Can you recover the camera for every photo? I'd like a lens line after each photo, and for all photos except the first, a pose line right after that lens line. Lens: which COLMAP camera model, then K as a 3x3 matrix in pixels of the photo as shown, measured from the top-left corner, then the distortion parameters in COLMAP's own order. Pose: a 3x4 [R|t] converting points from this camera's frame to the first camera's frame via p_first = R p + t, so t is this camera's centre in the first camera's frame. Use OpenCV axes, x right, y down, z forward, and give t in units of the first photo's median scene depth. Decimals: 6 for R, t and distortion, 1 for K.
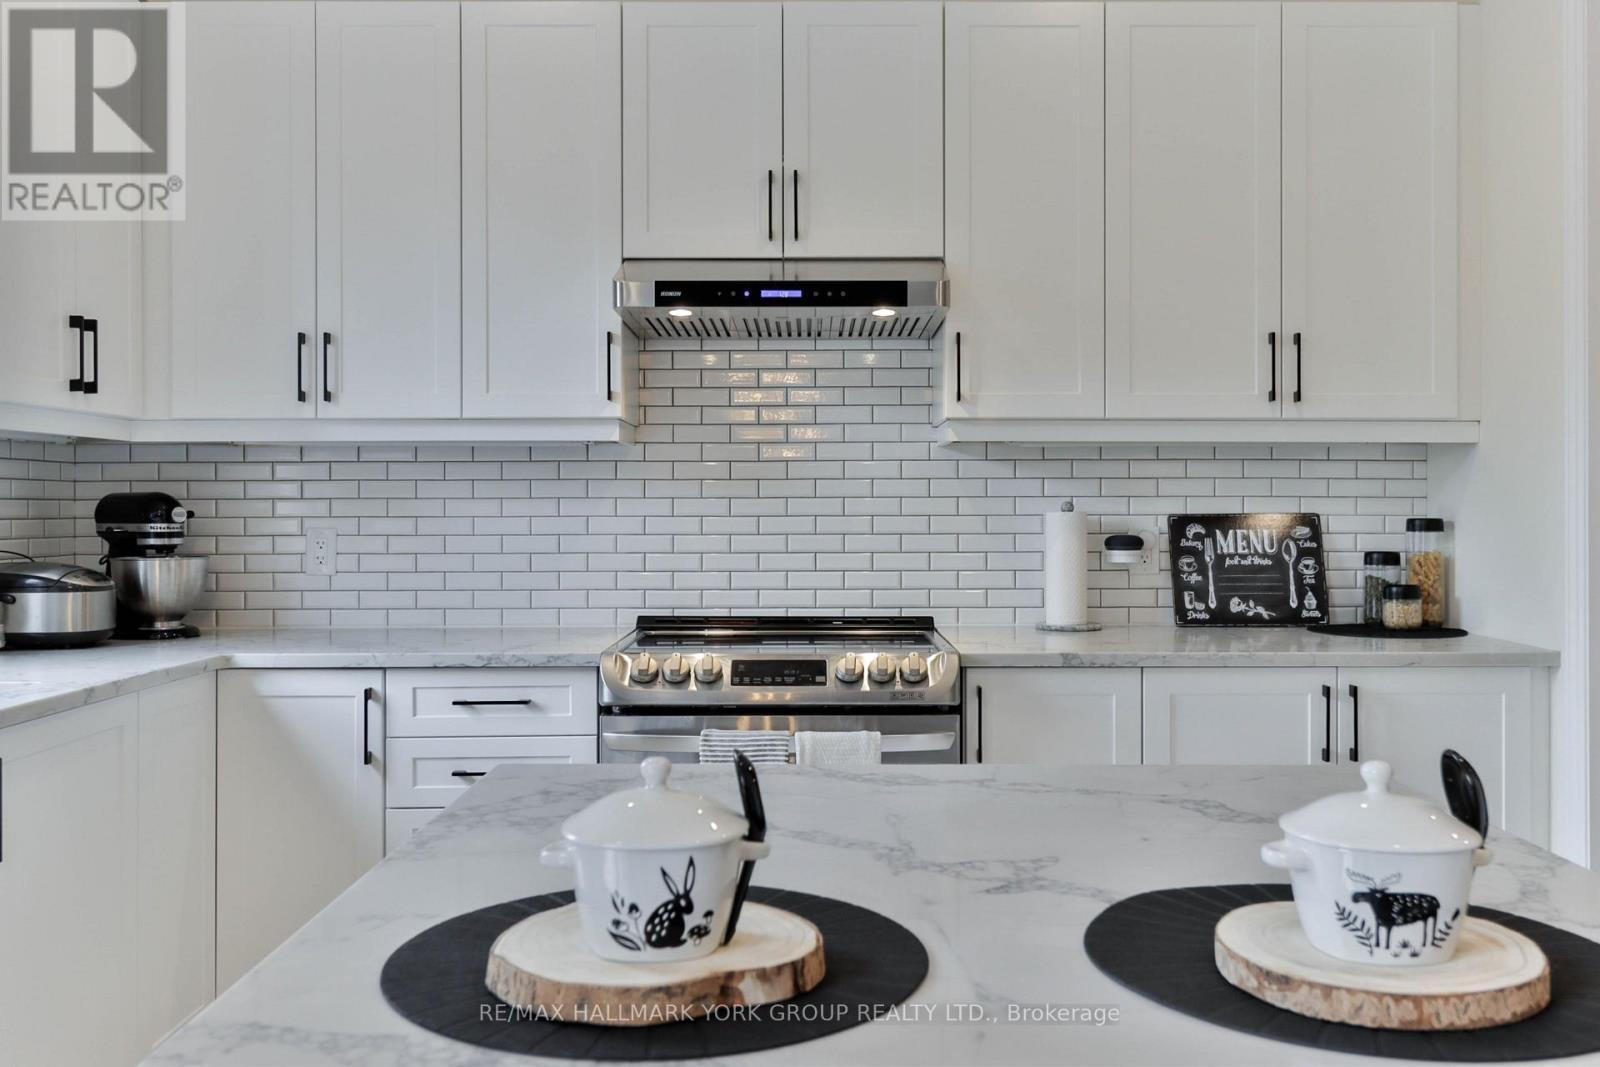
lens RADIAL K [[1434.6, 0, 803.9], [0, 1434.6, 534.4], [0, 0, 1]] dist [0.013060, 0.001098]
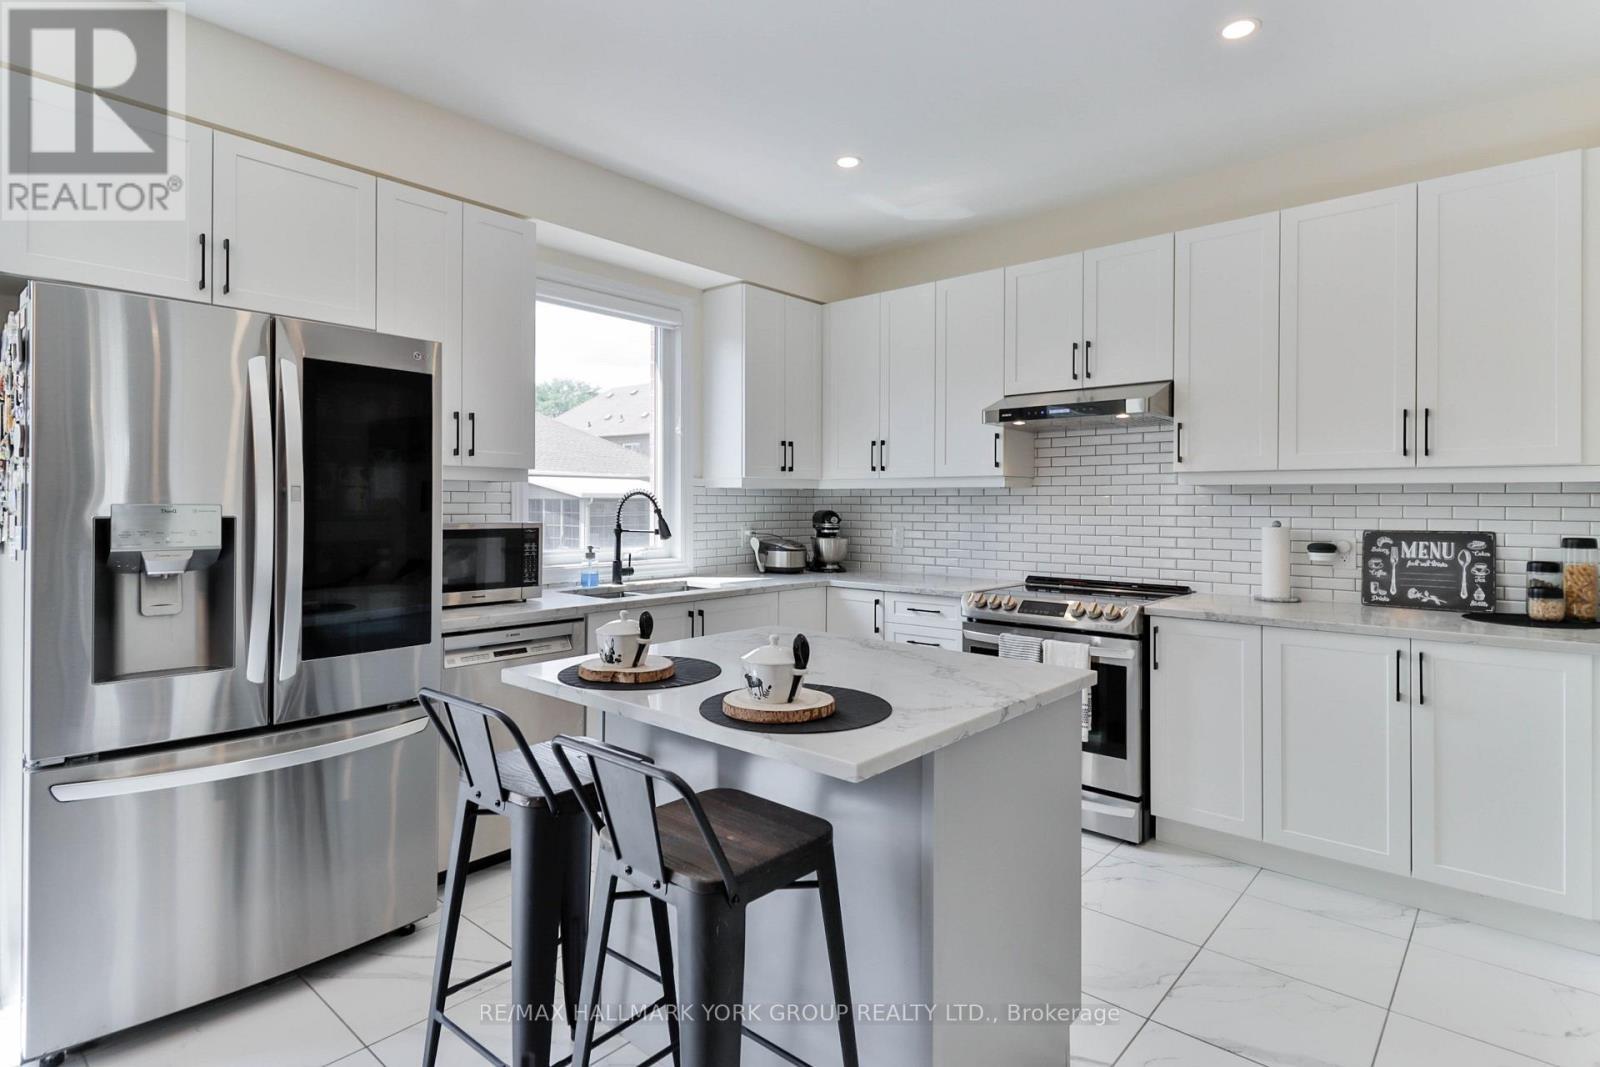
lens RADIAL K [[829.9, 0, 796.3], [0, 829.9, 502.9], [0, 0, 1]] dist [0.015325, -0.000480]
pose [[0.748331, 0.003396, -0.663317, 0.395795], [-0.016989, 0.999757, -0.014048, -0.020201], [0.663108, 0.021782, 0.748207, -0.053742]]
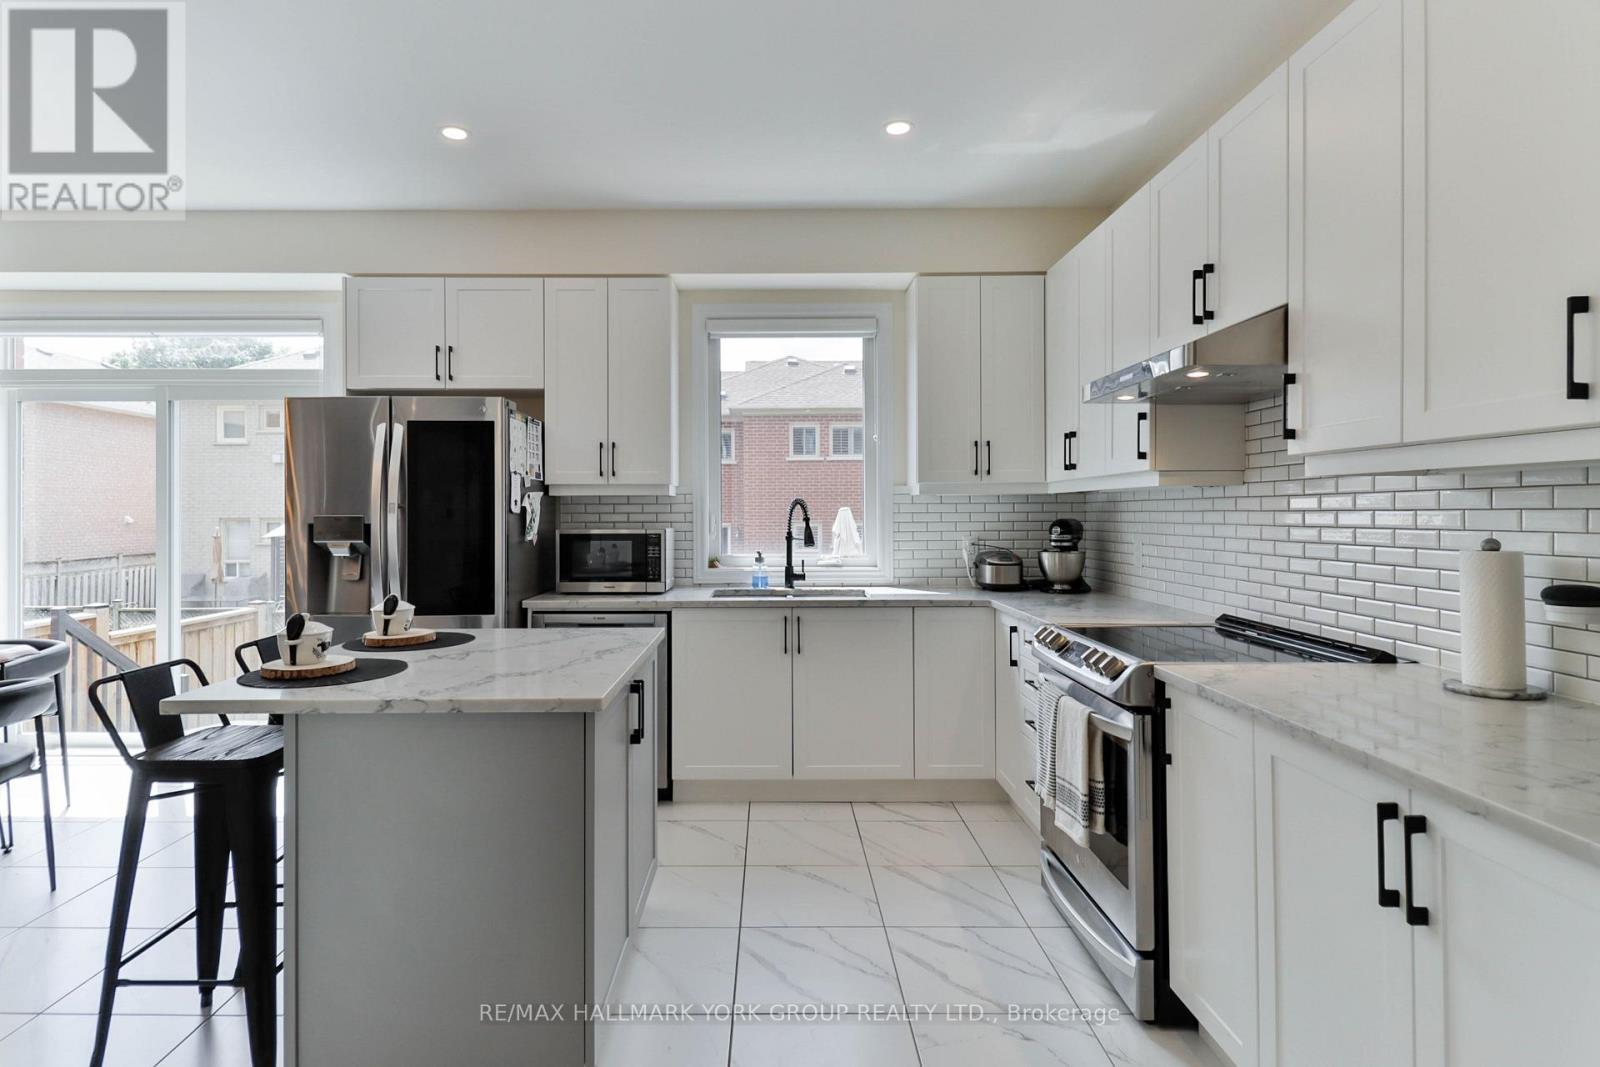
lens RADIAL K [[829.9, 0, 758.1], [0, 829.9, 512.7], [0, 0, 1]] dist [0.015325, -0.000480]
pose [[-0.015236, 0.000785, -0.999884, 0.663472], [-0.015120, 0.999885, 0.001016, -0.031147], [0.999770, 0.015134, -0.015223, 0.577050]]
